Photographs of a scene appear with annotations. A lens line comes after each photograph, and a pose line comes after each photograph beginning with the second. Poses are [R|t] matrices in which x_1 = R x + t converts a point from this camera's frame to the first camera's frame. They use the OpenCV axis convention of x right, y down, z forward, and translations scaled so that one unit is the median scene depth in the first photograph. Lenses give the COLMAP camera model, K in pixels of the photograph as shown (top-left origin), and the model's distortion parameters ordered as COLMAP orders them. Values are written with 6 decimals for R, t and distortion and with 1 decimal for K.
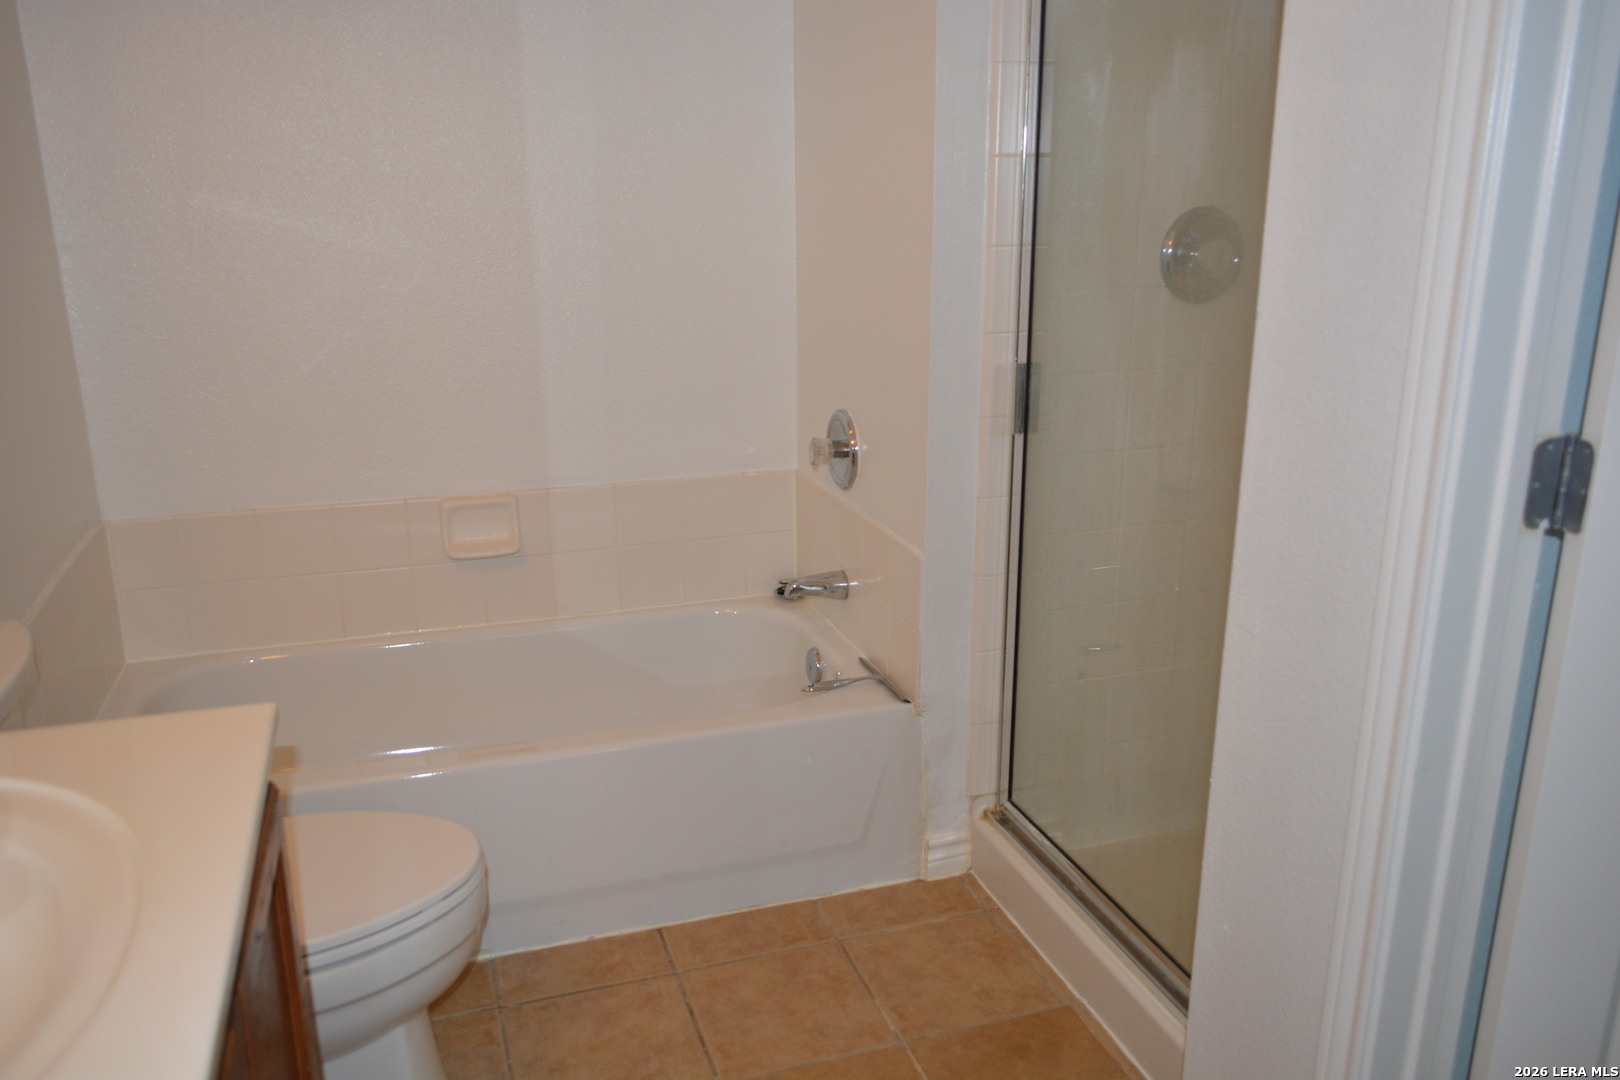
lens RADIAL K [[1255.2, 0, 812.0], [0, 1255.2, 541.6], [0, 0, 1]] dist [-0.014914, 0.002928]
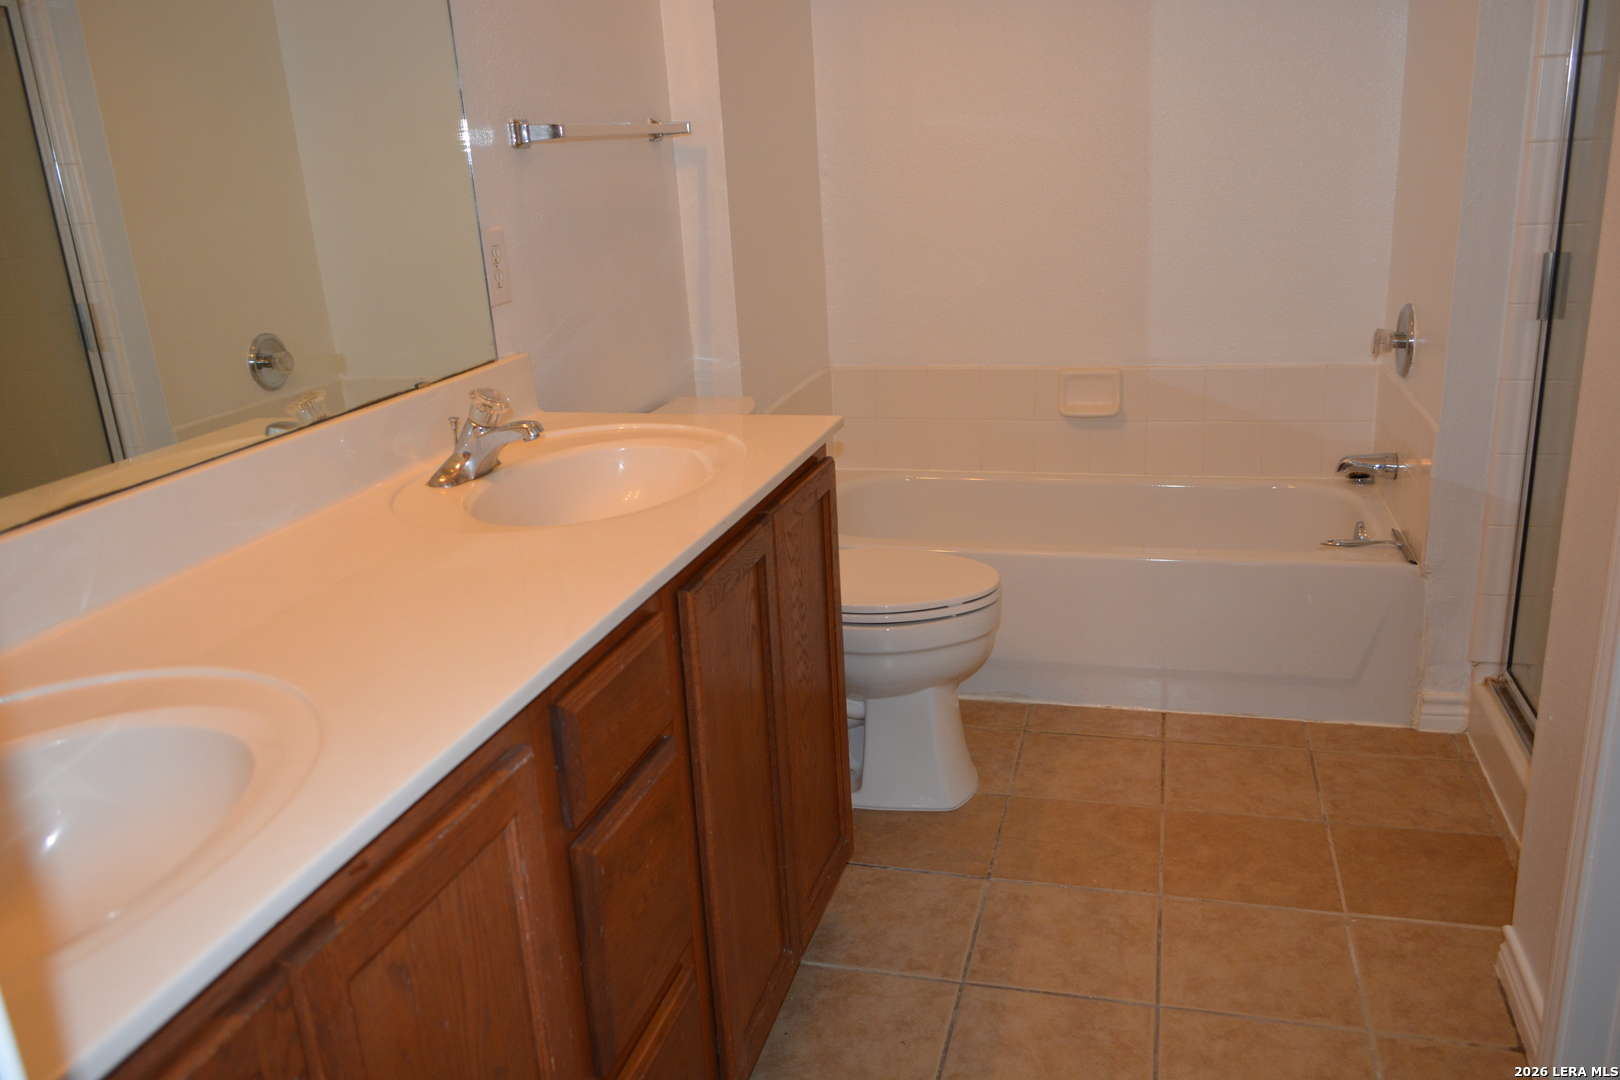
lens RADIAL K [[1255.2, 0, 809.5], [0, 1255.2, 541.0], [0, 0, 1]] dist [-0.014914, 0.002928]
pose [[0.825430, 0.128031, -0.549793, 0.234442], [-0.107104, 0.991770, 0.070155, 0.085482], [0.554250, 0.000977, 0.832350, -0.214331]]
